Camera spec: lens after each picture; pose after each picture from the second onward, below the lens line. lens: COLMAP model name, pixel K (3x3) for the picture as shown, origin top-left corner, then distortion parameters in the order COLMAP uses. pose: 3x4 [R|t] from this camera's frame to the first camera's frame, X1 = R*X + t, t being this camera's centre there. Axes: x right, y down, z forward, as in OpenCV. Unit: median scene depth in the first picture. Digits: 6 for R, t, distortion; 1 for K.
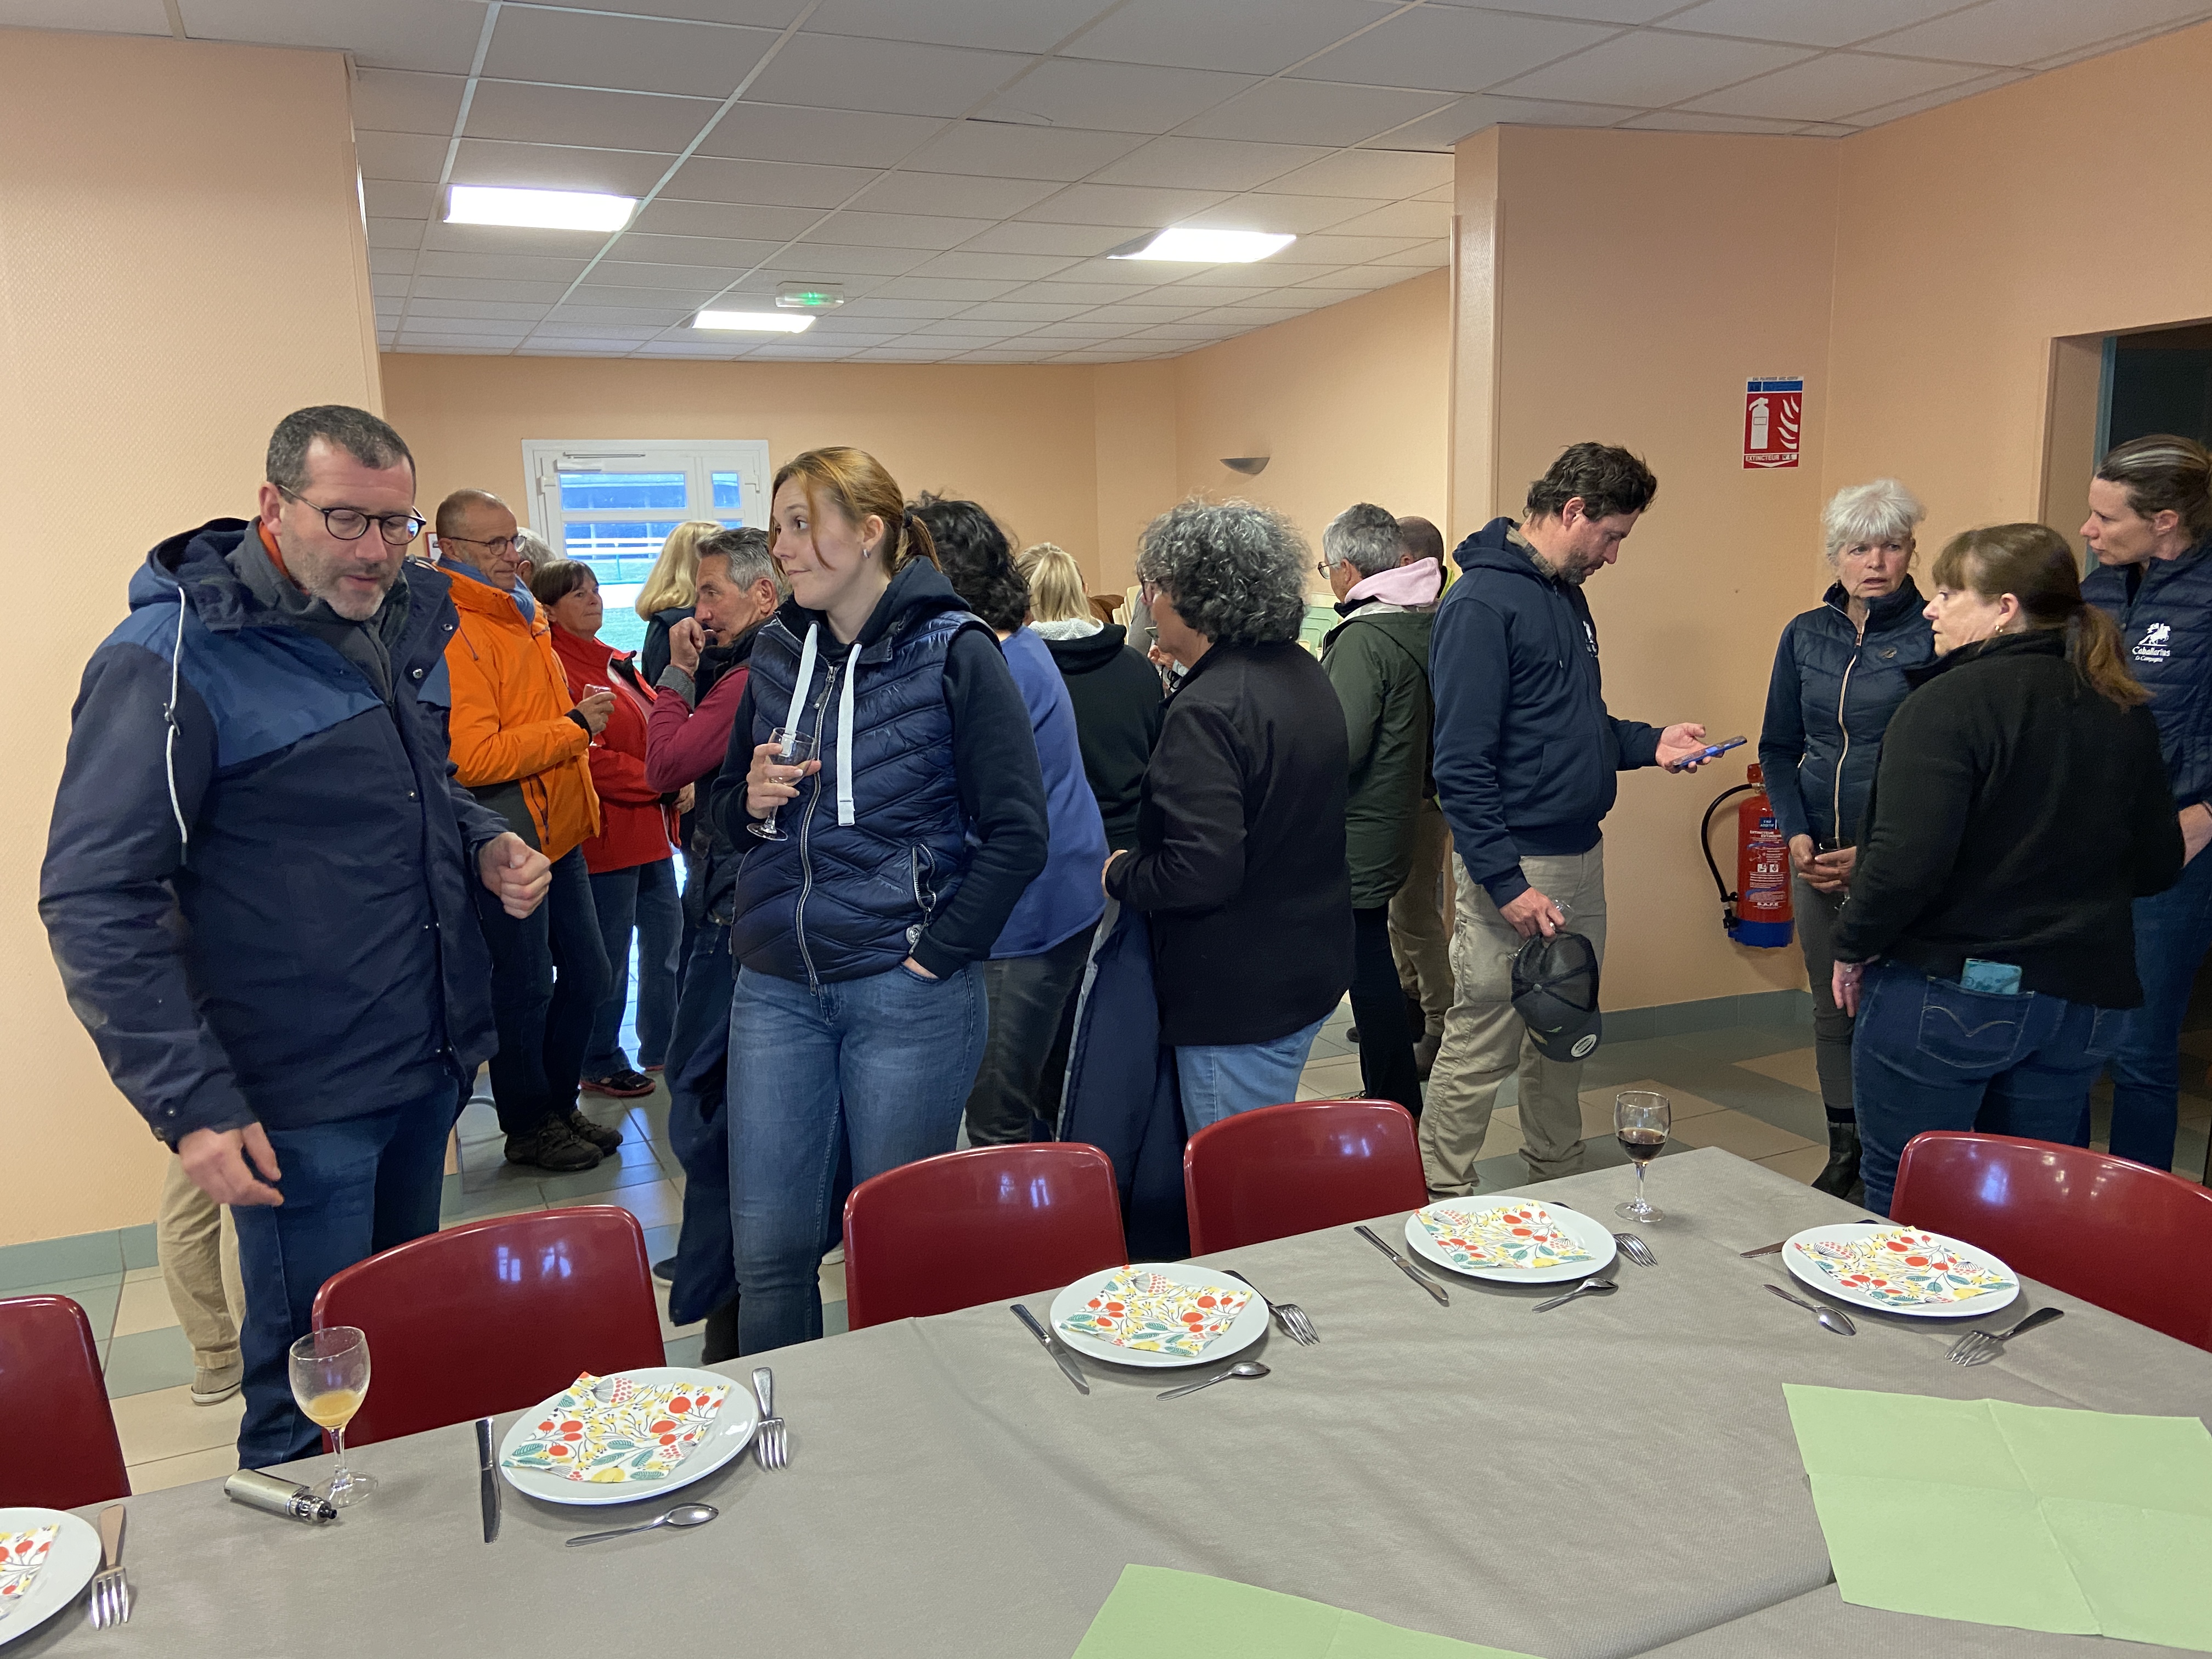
lens RADIAL K [[1674.6, 0, 1094.2], [0, 1674.6, 813.6], [0, 0, 1]] dist [0.105914, -0.106768]
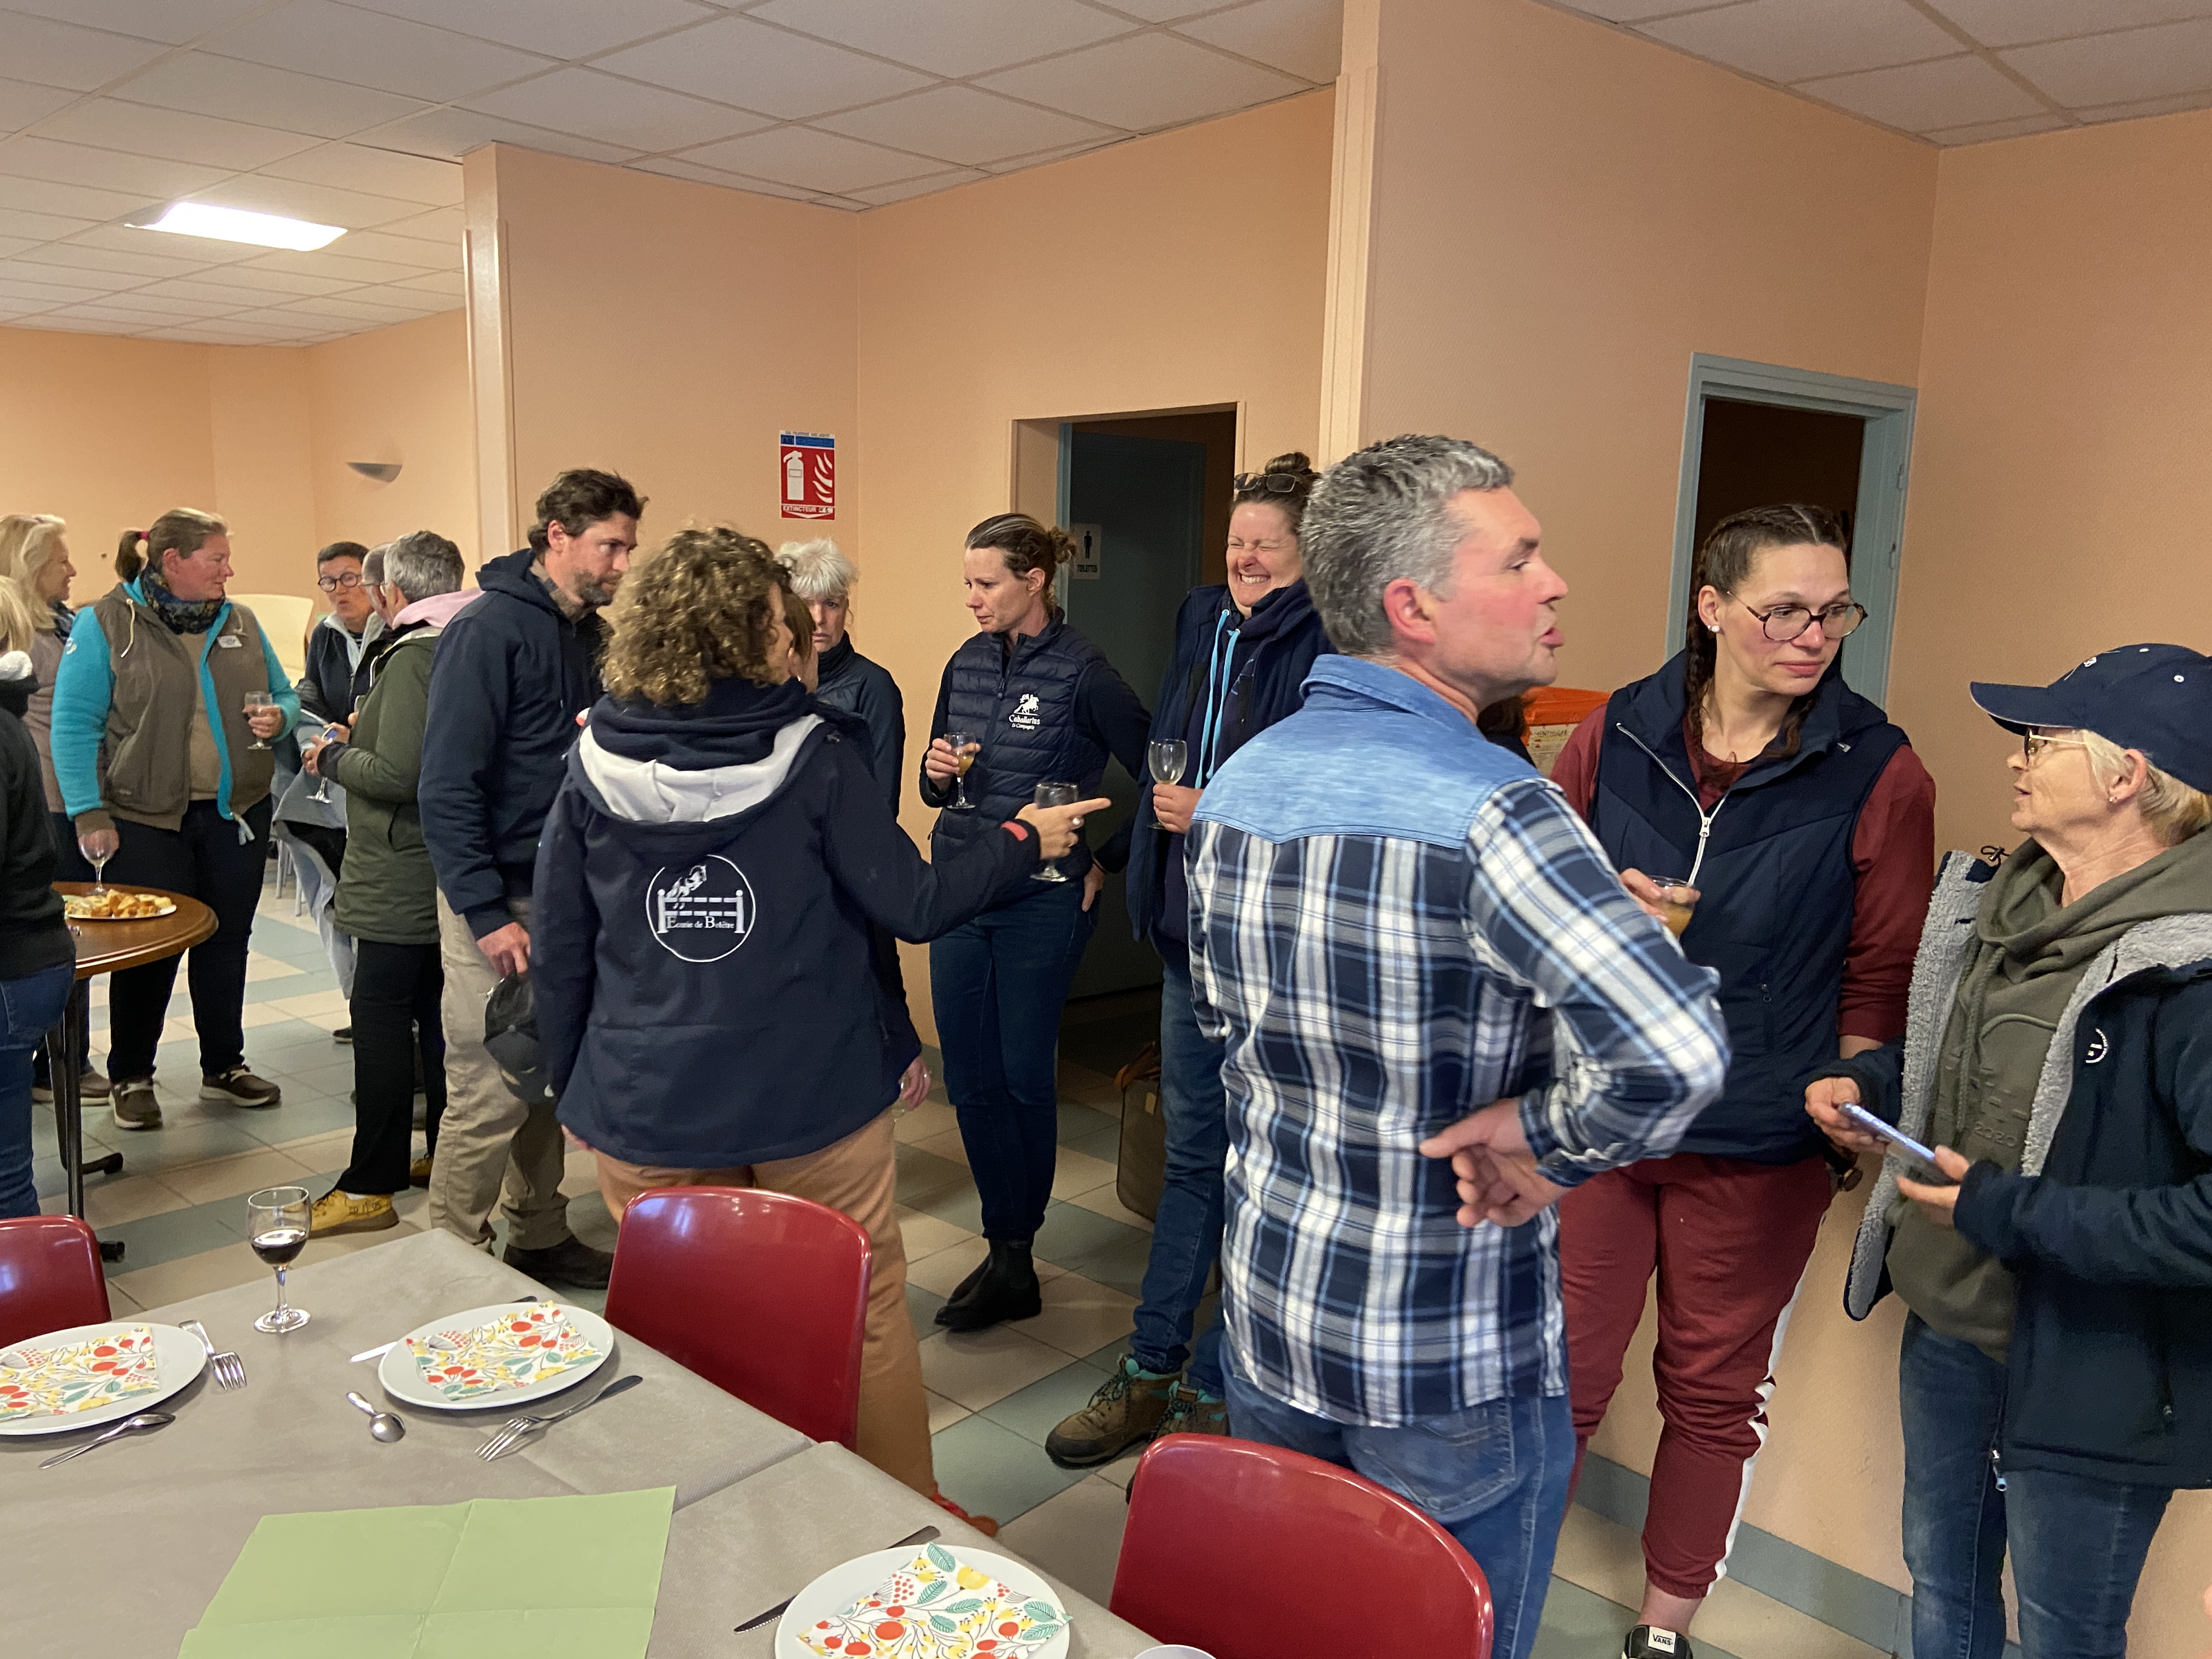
lens RADIAL K [[1674.6, 0, 1060.4], [0, 1674.6, 820.5], [0, 0, 1]] dist [0.105914, -0.106768]
pose [[0.925097, -0.006195, 0.379681, 0.219083], [0.009603, 0.999929, -0.007083, -0.015340], [-0.379611, 0.010198, 0.925090, -0.012273]]
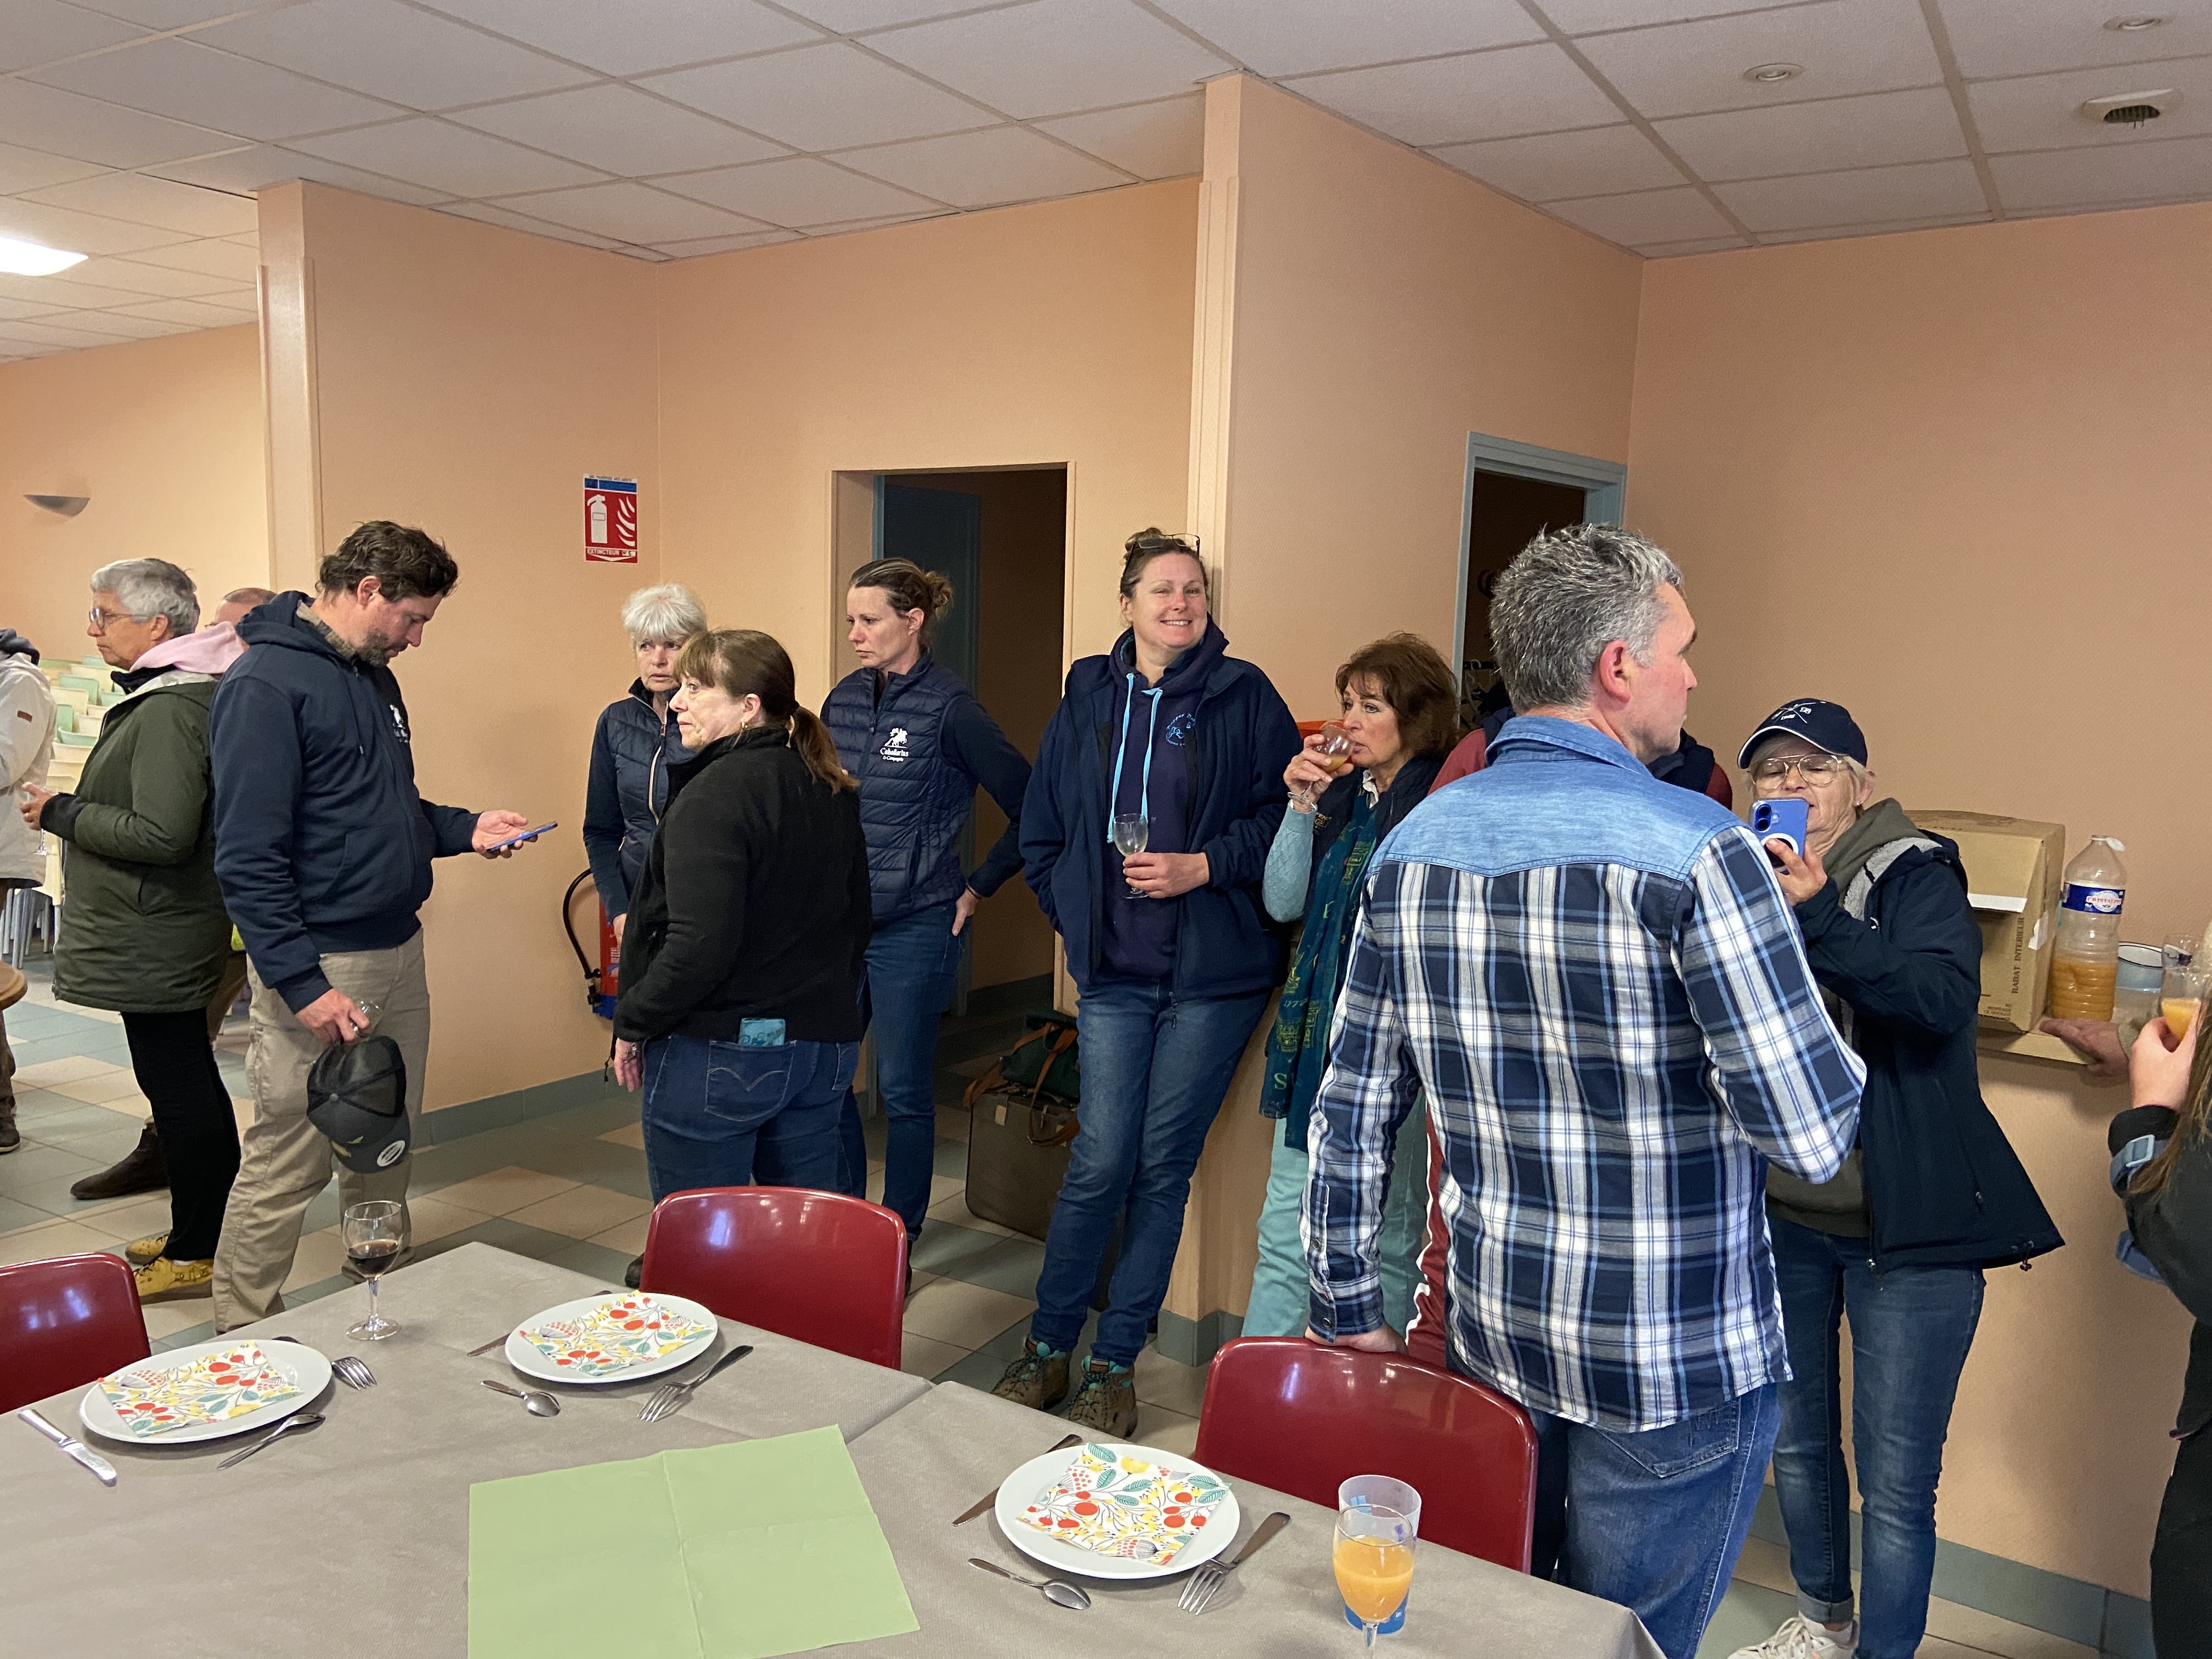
lens RADIAL K [[1674.6, 0, 1087.2], [0, 1674.6, 815.9], [0, 0, 1]] dist [0.105914, -0.106768]
pose [[0.823582, -0.016879, 0.566947, 0.068666], [0.042143, 0.998615, -0.031488, -0.003528], [-0.565630, 0.049826, 0.823153, -0.018201]]
